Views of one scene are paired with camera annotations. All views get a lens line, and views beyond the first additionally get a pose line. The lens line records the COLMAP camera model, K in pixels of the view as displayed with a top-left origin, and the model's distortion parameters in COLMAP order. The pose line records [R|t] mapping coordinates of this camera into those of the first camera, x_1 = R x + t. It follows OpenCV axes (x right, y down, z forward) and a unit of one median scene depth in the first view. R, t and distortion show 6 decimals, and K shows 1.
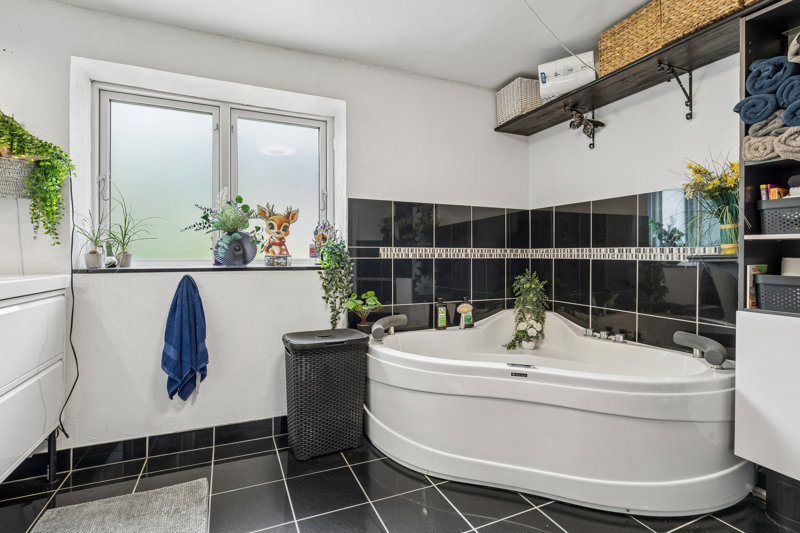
lens RADIAL K [[381.6, 0, 400.7], [0, 381.6, 258.9], [0, 0, 1]] dist [0.011339, -0.000119]
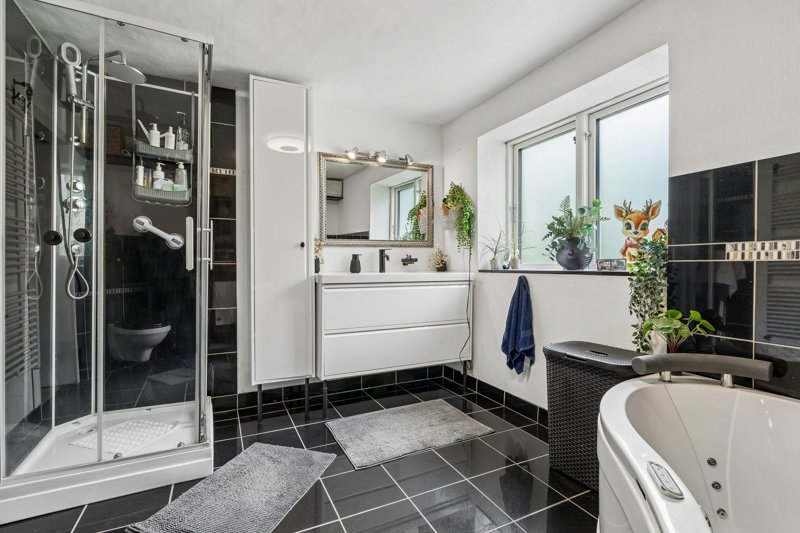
lens RADIAL K [[381.6, 0, 404.5], [0, 381.6, 270.3], [0, 0, 1]] dist [0.011339, -0.000119]
pose [[0.054190, 0.016459, -0.998395, 0.540744], [0.003317, 0.999856, 0.016663, 0.001459], [0.998525, -0.004215, 0.054128, 0.440351]]
